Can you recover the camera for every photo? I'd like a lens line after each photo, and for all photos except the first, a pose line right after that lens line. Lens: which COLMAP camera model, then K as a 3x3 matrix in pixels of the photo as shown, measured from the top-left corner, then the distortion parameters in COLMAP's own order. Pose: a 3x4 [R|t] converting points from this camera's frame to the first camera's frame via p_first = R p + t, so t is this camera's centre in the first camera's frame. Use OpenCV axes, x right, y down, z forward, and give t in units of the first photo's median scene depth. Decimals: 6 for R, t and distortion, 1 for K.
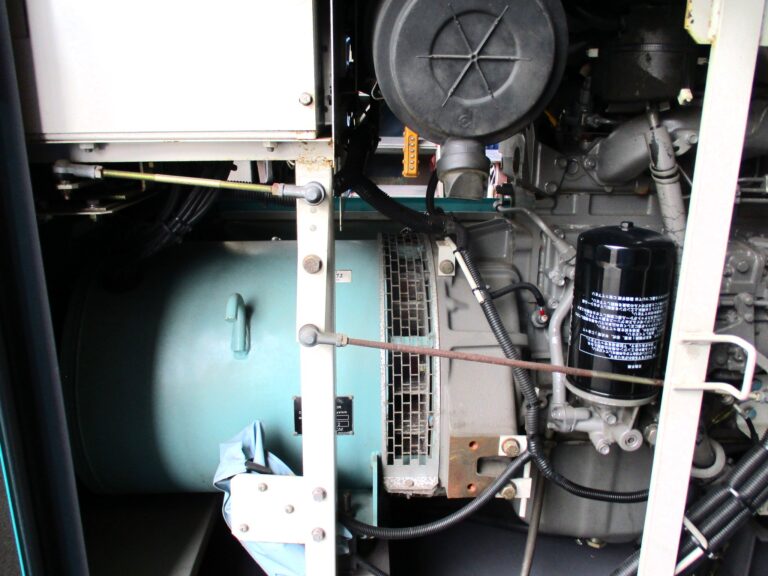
lens RADIAL K [[632.3, 0, 384.0], [0, 632.3, 288.0], [0, 0, 1]] dist [-0.047704, -0.008681]
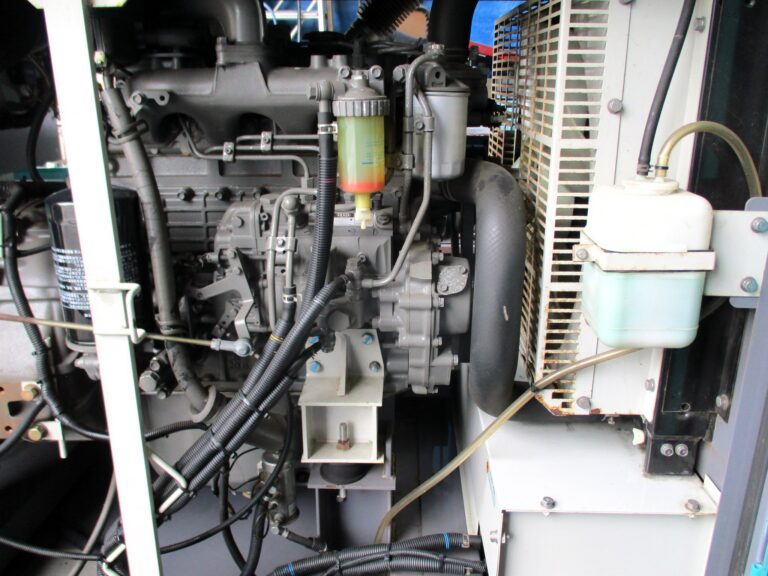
lens RADIAL K [[632.1, 0, 385.2], [0, 632.1, 282.7], [0, 0, 1]] dist [-0.067518, 0.000985]
pose [[0.999962, -0.006456, -0.005870, 0.867534], [0.006623, 0.999558, 0.028982, 0.040148], [0.005681, -0.029020, 0.999563, -0.054857]]
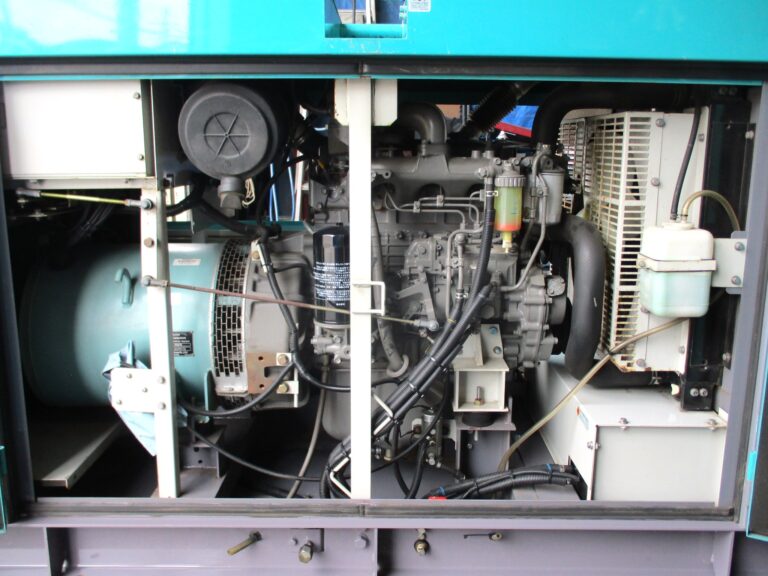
lens RADIAL K [[654.1, 0, 385.5], [0, 654.1, 273.3], [0, 0, 1]] dist [-0.081144, 0.003826]
pose [[0.999995, -0.002515, -0.002130, 0.504533], [0.002295, 0.995215, -0.097682, 0.206866], [0.002365, 0.097677, 0.995215, -0.769496]]
